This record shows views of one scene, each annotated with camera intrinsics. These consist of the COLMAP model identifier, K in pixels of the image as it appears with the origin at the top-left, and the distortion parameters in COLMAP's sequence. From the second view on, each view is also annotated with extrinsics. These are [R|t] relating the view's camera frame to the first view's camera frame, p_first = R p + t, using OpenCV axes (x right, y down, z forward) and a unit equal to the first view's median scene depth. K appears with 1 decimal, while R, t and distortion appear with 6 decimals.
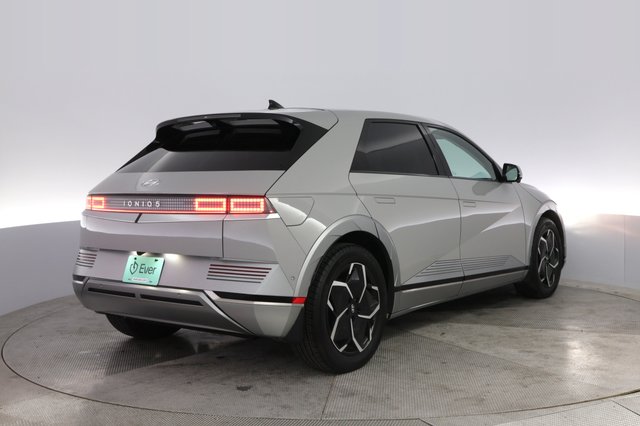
lens RADIAL K [[672.7, 0, 323.9], [0, 672.7, 216.6], [0, 0, 1]] dist [-0.102104, 0.000000]
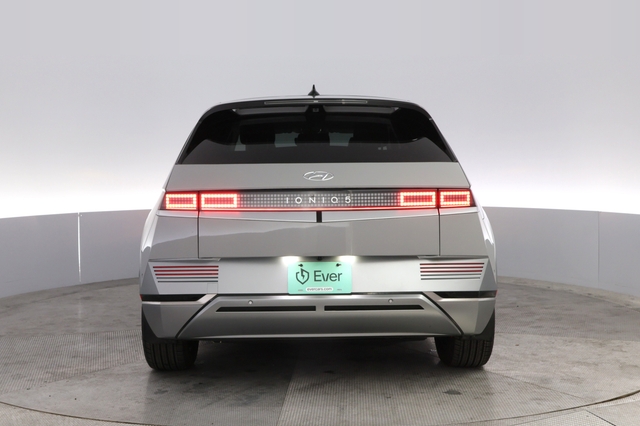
lens RADIAL K [[672.7, 0, 319.9], [0, 672.7, 208.7], [0, 0, 1]] dist [-0.102104, 0.000000]
pose [[0.889908, -0.032019, 0.455015, -0.671004], [0.032330, 0.999452, 0.007100, -0.014498], [-0.454993, 0.008393, 0.890456, 0.234278]]
